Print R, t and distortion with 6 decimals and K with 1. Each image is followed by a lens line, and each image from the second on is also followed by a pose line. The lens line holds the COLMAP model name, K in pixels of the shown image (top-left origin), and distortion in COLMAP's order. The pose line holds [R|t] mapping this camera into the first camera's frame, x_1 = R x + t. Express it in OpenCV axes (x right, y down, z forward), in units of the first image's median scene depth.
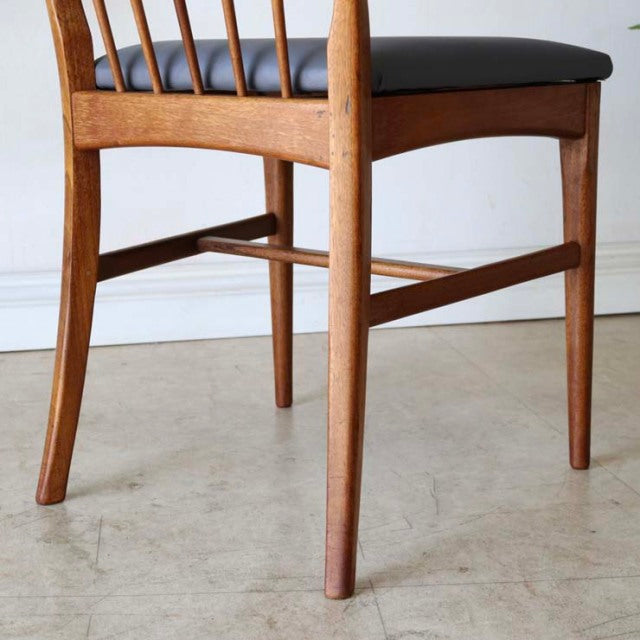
lens RADIAL K [[1504.1, 0, 320.0], [0, 1504.1, 320.0], [0, 0, 1]] dist [0.079747, 0.333330]
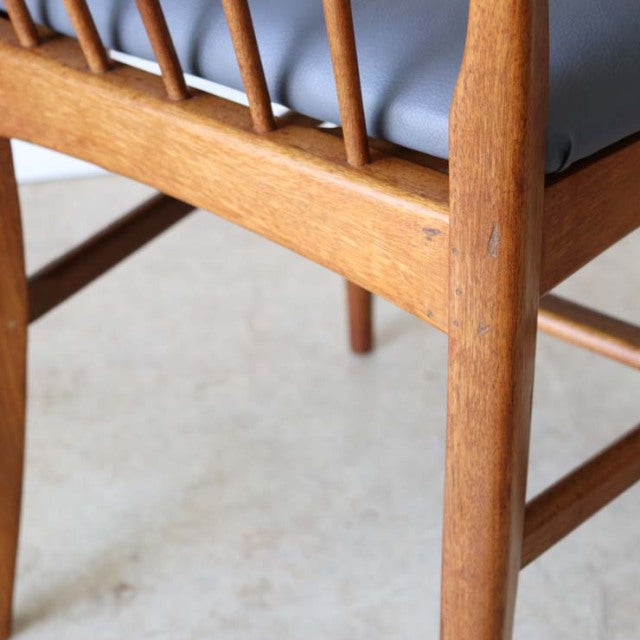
lens RADIAL K [[1504.1, 0, 320.0], [0, 1504.1, 320.0], [0, 0, 1]] dist [0.079747, 0.333330]
pose [[0.998396, 0.007784, -0.056071, -0.006943], [0.014160, 0.924679, 0.380484, -0.268407], [0.054809, -0.380668, 0.923086, 0.529287]]
